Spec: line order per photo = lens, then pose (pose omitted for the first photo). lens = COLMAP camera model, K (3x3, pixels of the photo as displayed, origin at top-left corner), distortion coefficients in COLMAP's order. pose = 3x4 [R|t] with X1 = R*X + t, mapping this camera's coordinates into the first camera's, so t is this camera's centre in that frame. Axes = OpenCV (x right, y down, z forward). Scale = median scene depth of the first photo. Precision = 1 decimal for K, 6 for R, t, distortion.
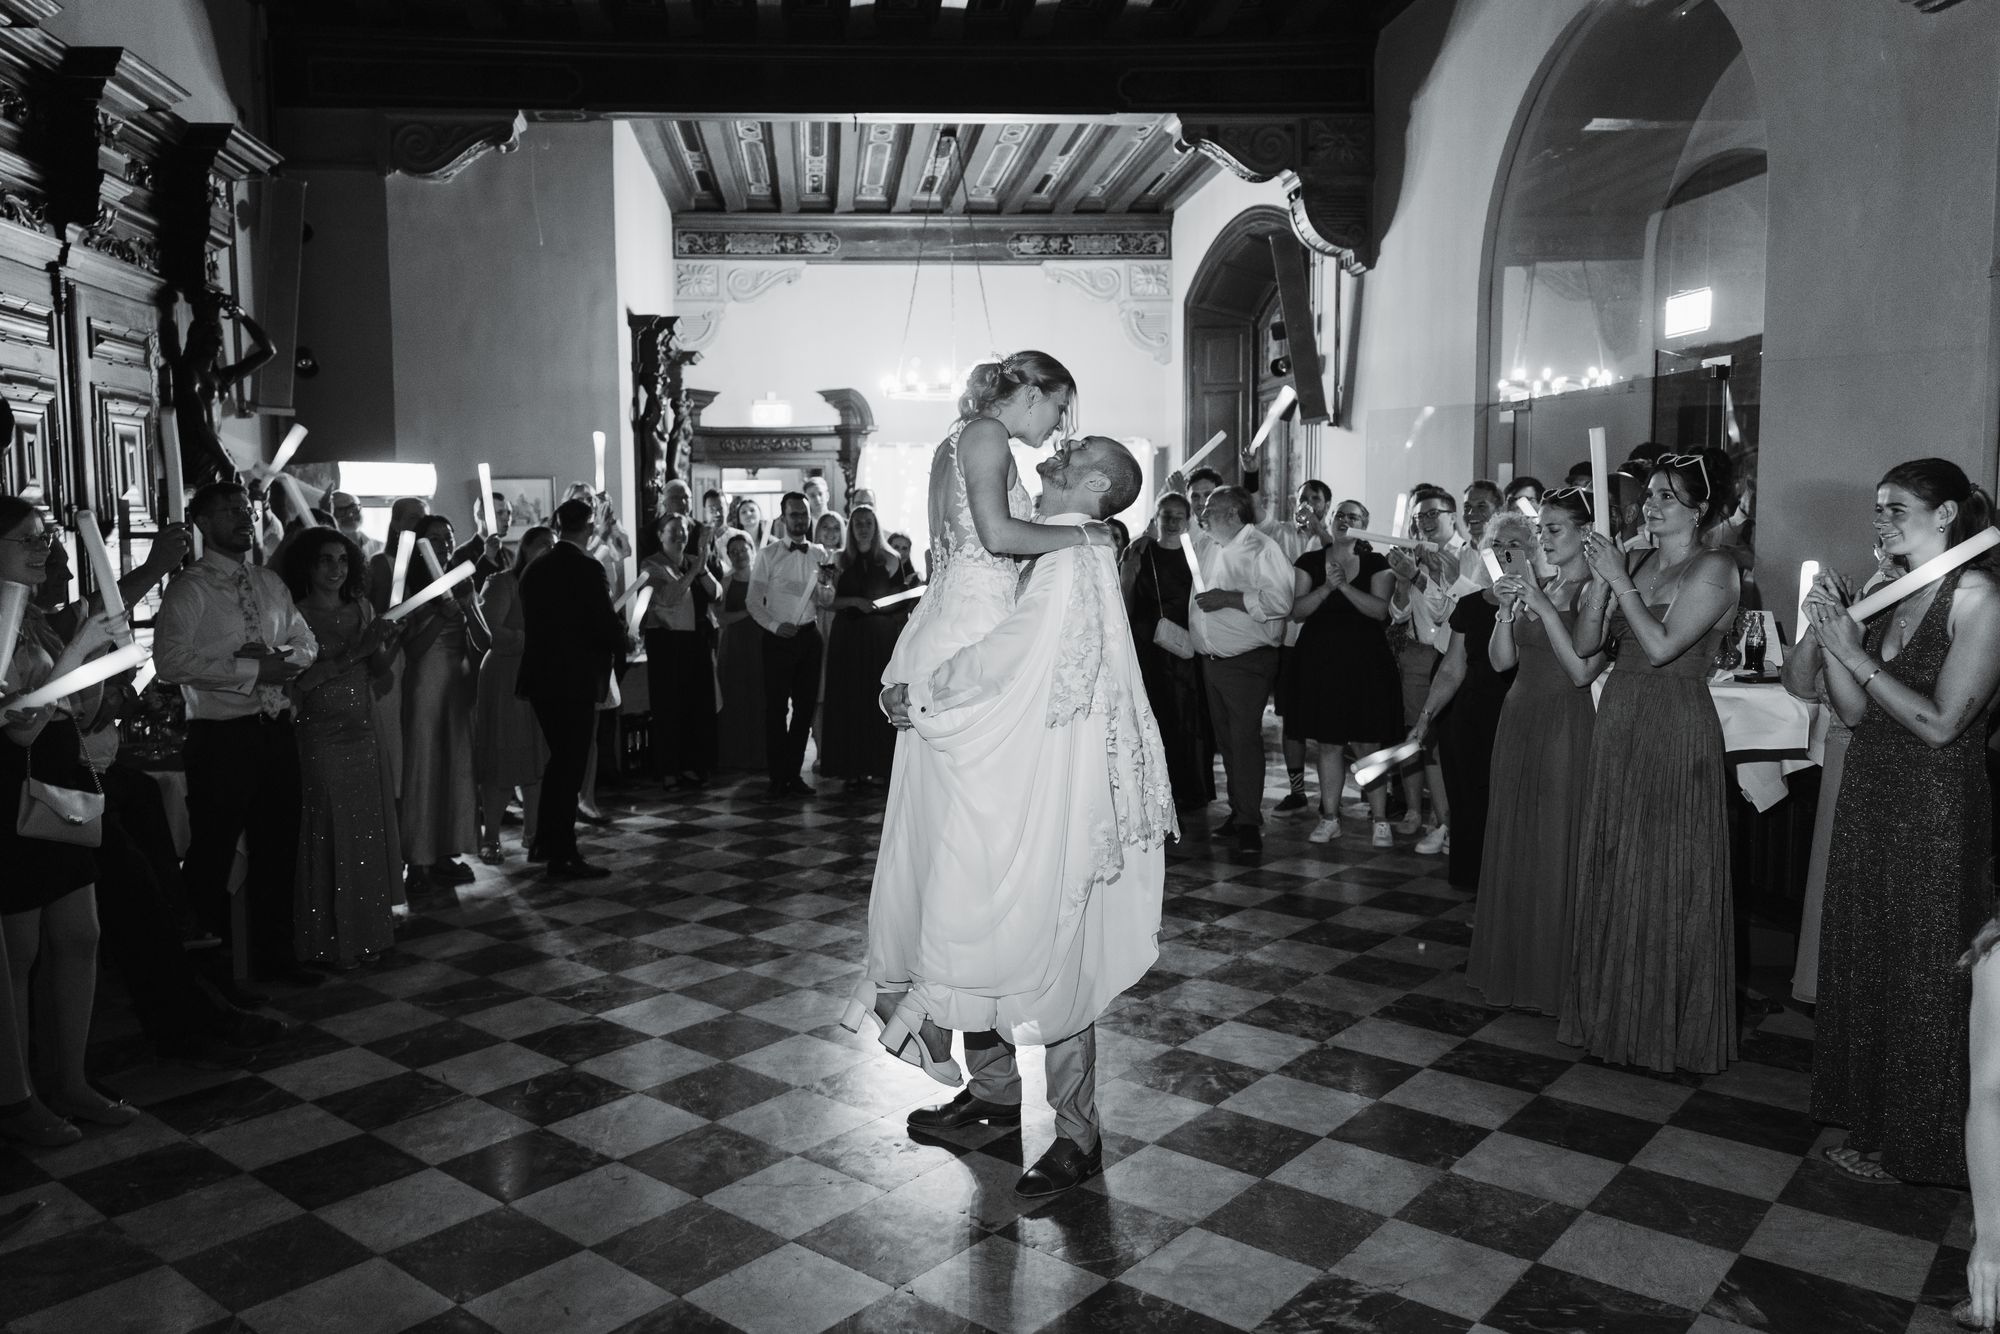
lens RADIAL K [[1516.7, 0, 1119.0], [0, 1516.7, 677.8], [0, 0, 1]] dist [-0.002286, 0.001788]
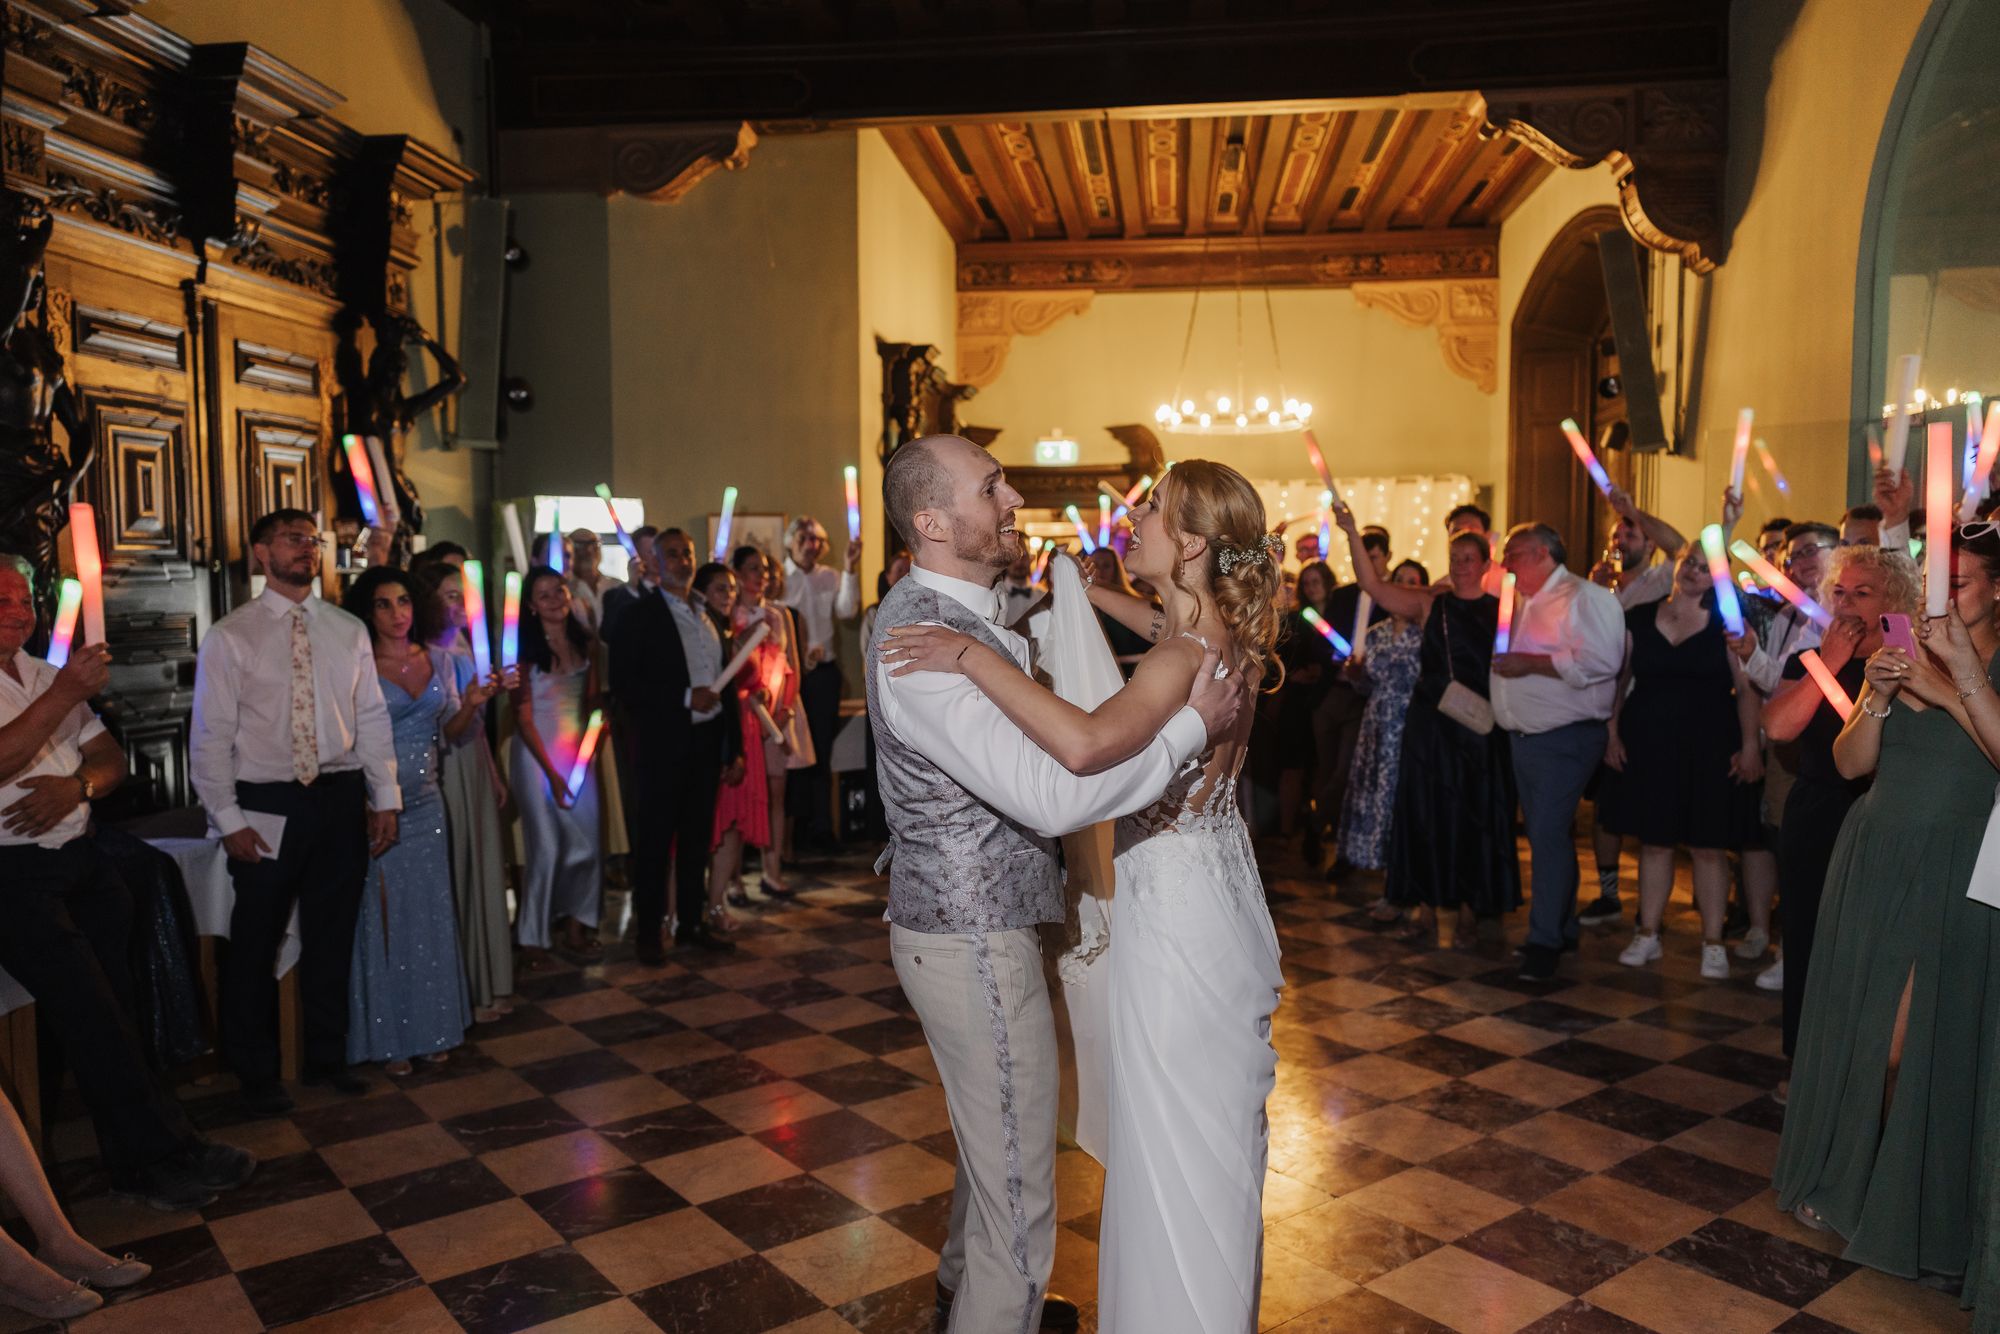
lens RADIAL K [[1516.7, 0, 1119.0], [0, 1516.7, 677.8], [0, 0, 1]] dist [-0.002286, 0.001788]
pose [[0.973595, 0.022385, -0.227180, 0.040071], [-0.029297, 0.999203, -0.027099, -0.011337], [0.226393, 0.033039, 0.973476, 0.126545]]
